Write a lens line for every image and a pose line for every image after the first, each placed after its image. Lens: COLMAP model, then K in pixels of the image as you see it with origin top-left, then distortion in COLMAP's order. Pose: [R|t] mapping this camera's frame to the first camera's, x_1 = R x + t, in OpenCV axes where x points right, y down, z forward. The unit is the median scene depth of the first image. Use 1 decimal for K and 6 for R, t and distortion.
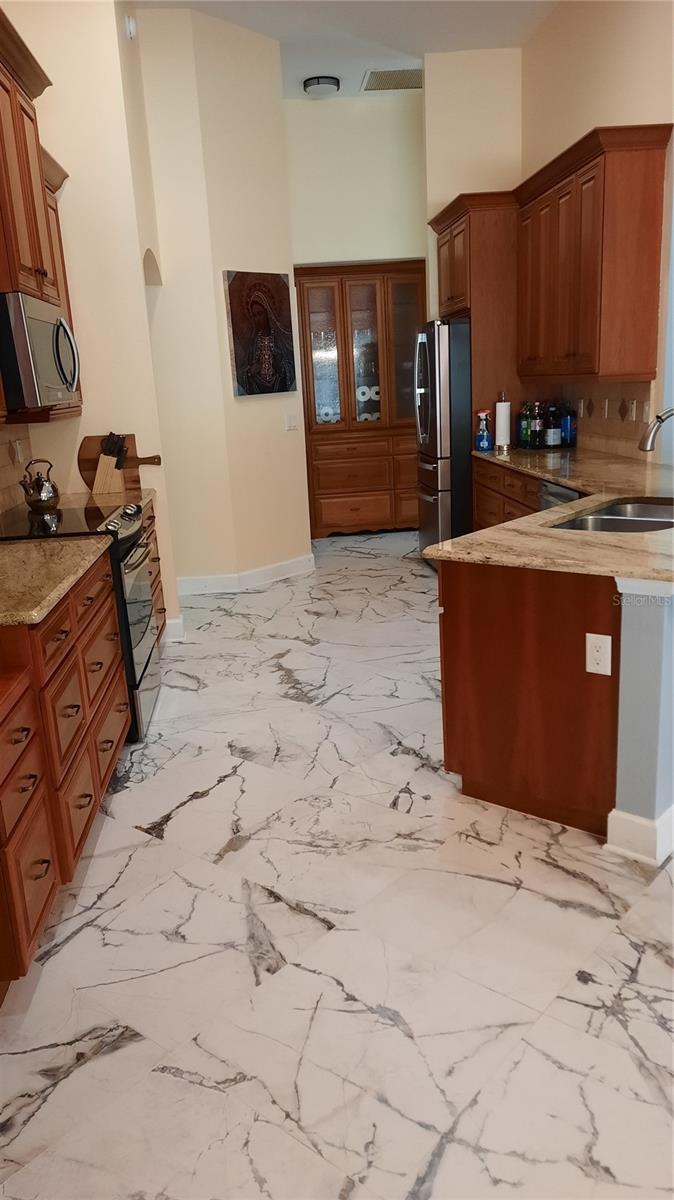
lens RADIAL K [[911.8, 0, 337.0], [0, 911.8, 600.0], [0, 0, 1]] dist [0.062809, -0.047492]
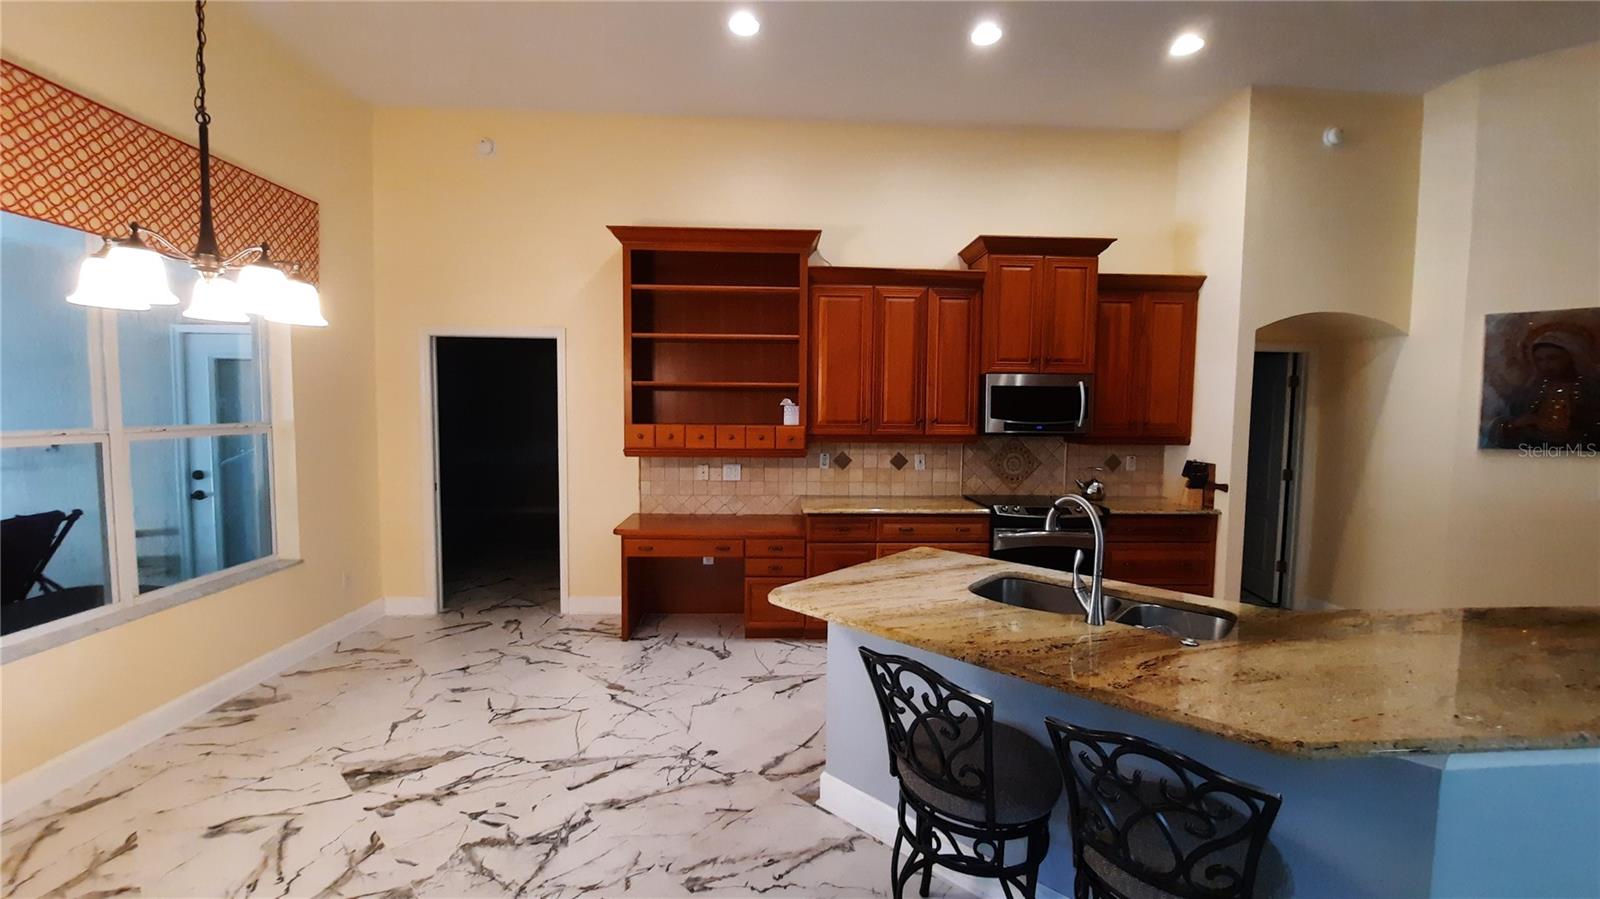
lens RADIAL K [[639.1, 0, 800.0], [0, 639.1, 449.5], [0, 0, 1]] dist [-0.000881, -0.000120]
pose [[-0.042967, 0.138003, -0.989499, 1.292819], [-0.239676, 0.960068, 0.144306, -0.375155], [0.969902, 0.243360, -0.008175, 0.898989]]
